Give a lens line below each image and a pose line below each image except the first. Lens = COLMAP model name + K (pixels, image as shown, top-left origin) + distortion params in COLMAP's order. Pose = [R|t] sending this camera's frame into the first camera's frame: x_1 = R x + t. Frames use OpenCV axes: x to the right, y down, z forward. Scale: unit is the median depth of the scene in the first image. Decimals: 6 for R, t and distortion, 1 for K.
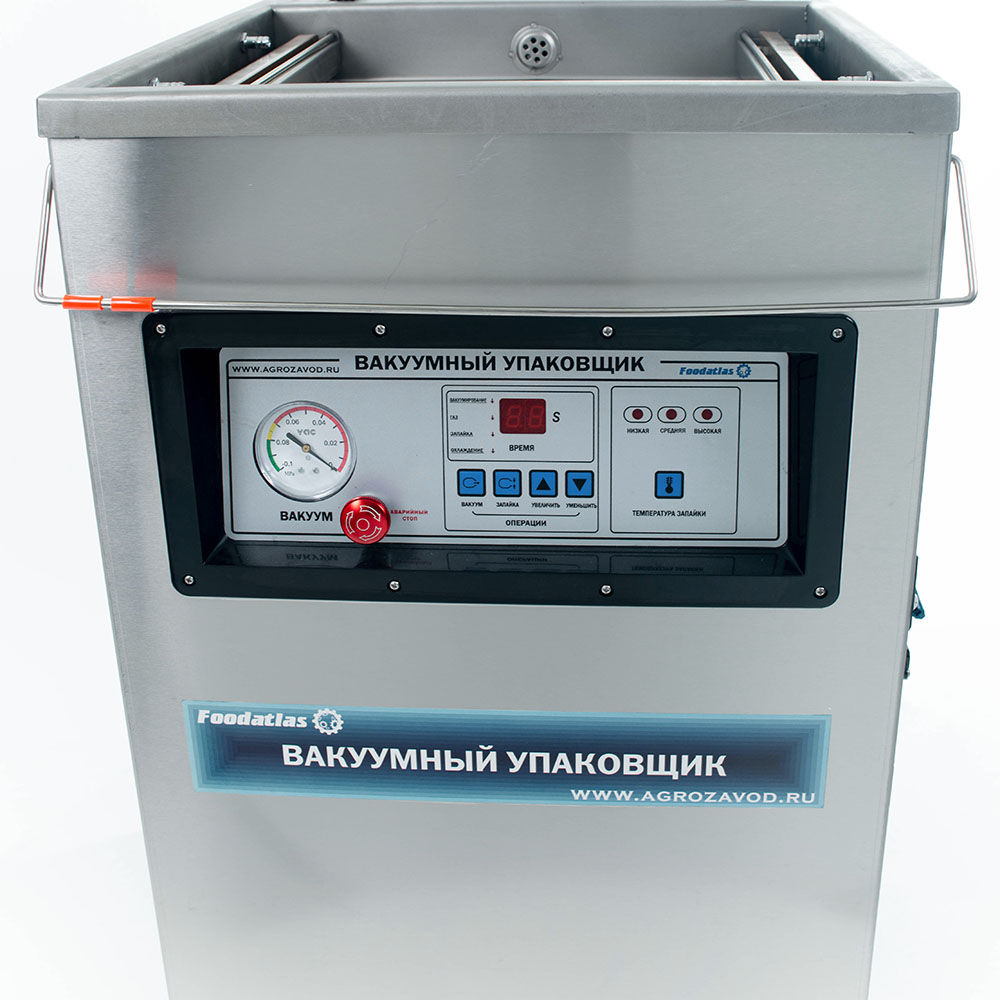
lens RADIAL K [[1360.6, 0, 500.0], [0, 1360.6, 500.0], [0, 0, 1]] dist [-0.217157, 0.029440]
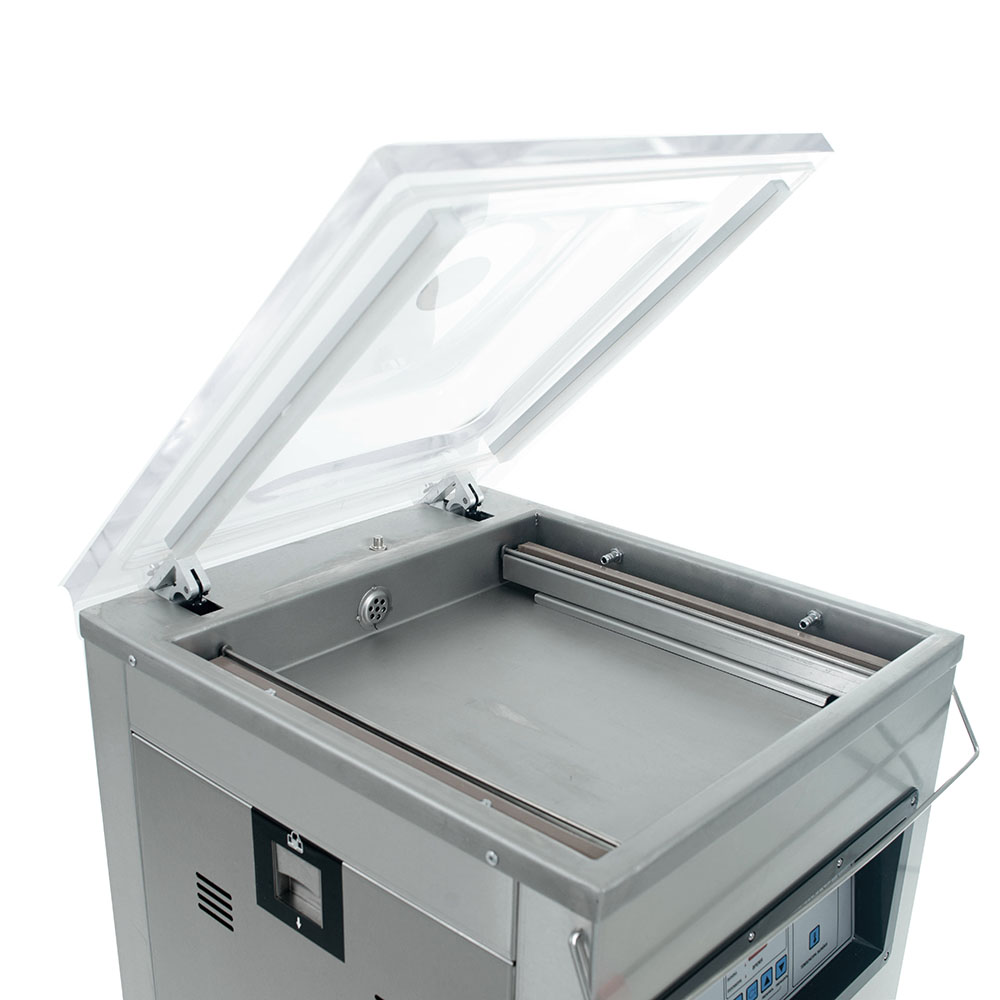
lens RADIAL K [[1360.6, 0, 500.0], [0, 1360.6, 500.0], [0, 0, 1]] dist [-0.217157, 0.029440]
pose [[0.616985, -0.218004, 0.756177, -0.819261], [0.309407, 0.950684, 0.021627, -0.466388], [-0.723600, 0.220623, 0.654009, 0.201947]]
